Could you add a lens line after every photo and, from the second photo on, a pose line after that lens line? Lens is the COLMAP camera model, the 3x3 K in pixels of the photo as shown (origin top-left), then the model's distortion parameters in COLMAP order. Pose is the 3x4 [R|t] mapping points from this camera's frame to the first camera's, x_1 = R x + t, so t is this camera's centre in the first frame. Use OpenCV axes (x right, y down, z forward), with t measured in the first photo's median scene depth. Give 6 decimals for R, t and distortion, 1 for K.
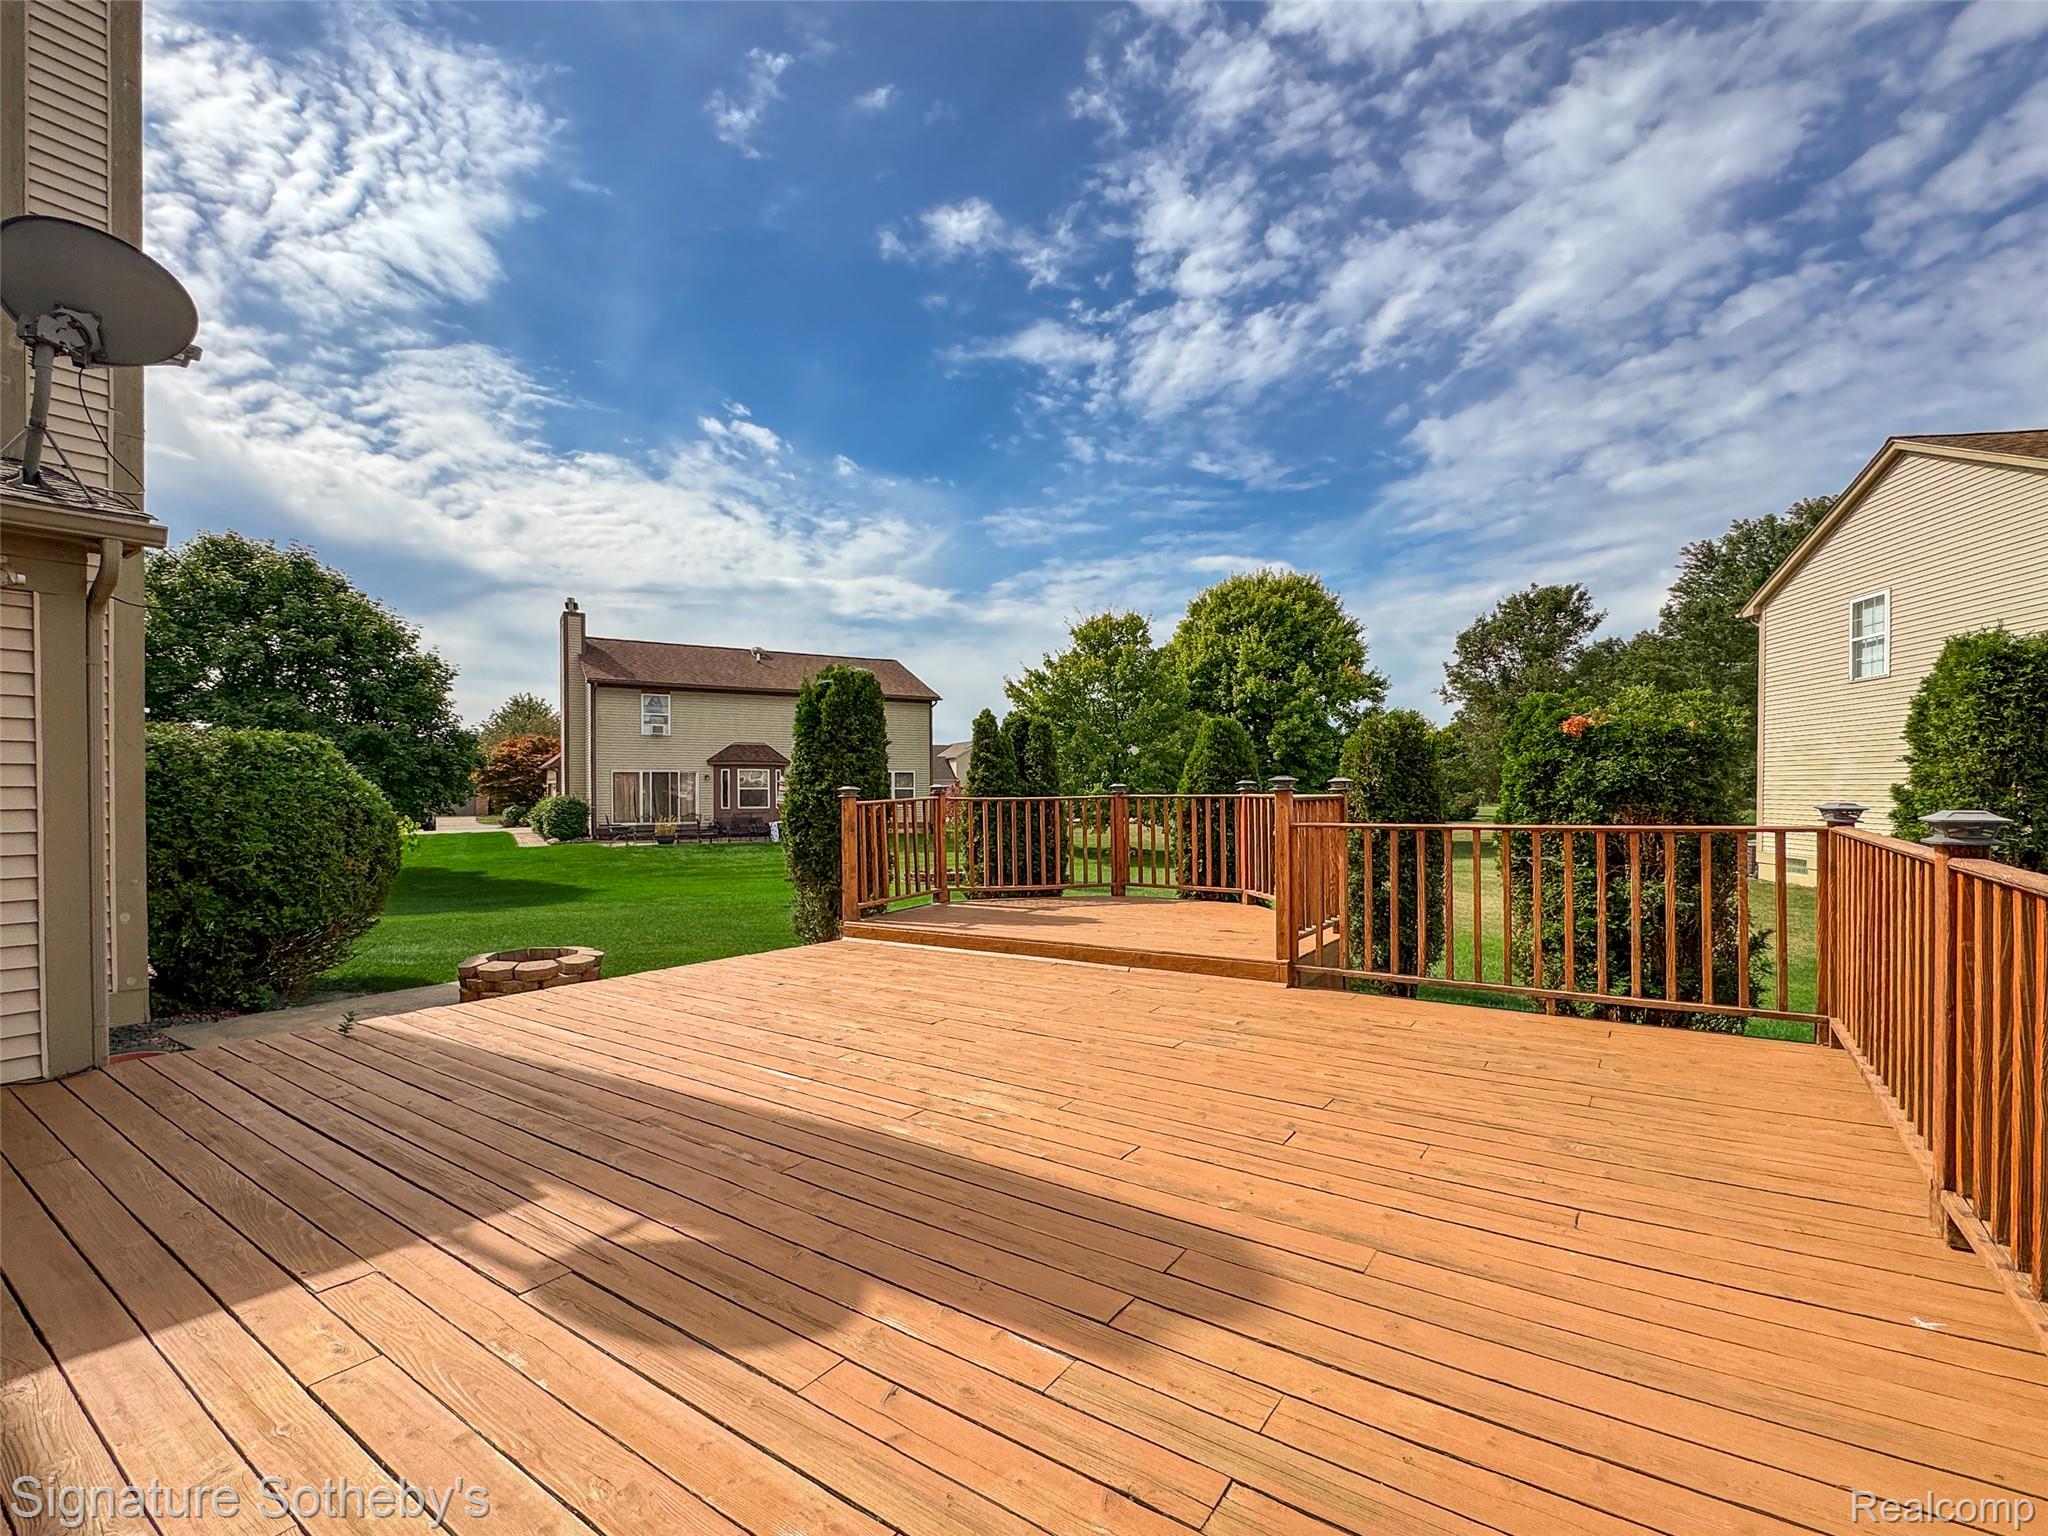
lens RADIAL K [[809.7, 0, 1016.5], [0, 809.7, 785.4], [0, 0, 1]] dist [-0.001410, -0.000332]
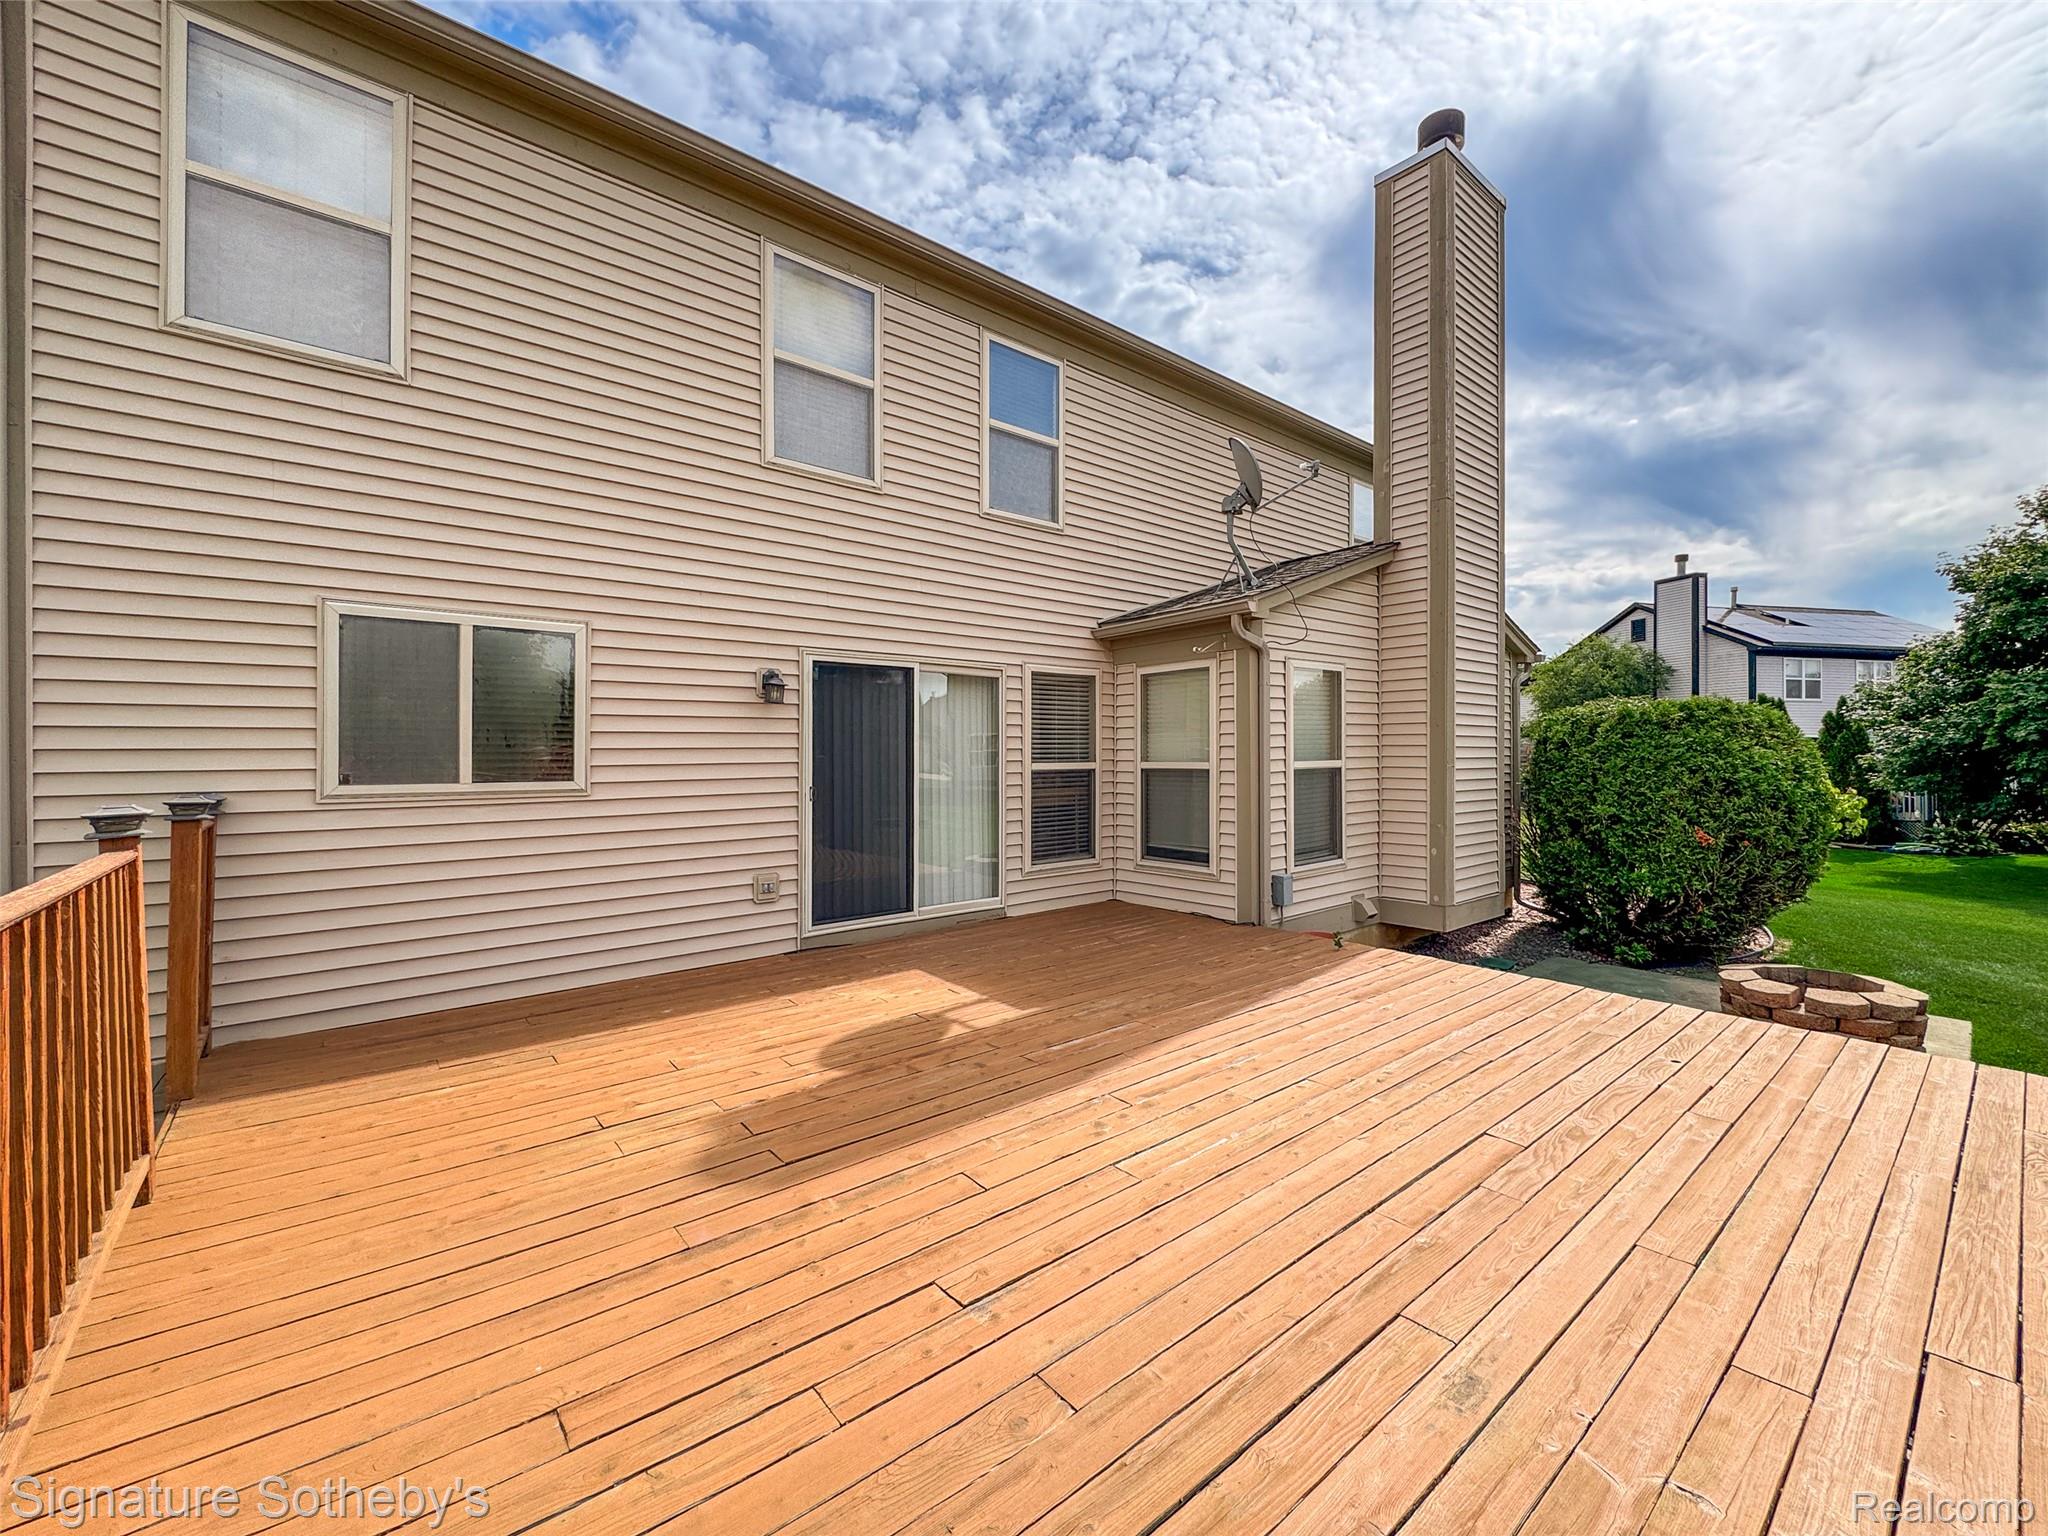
lens RADIAL K [[975.1, 0, 1019.0], [0, 975.1, 771.1], [0, 0, 1]] dist [0.036840, 0.001164]
pose [[-0.252520, 0.020683, -0.967371, 1.427715], [0.006173, 0.999786, 0.019765, -0.016085], [0.967572, -0.000980, -0.252593, 1.611702]]
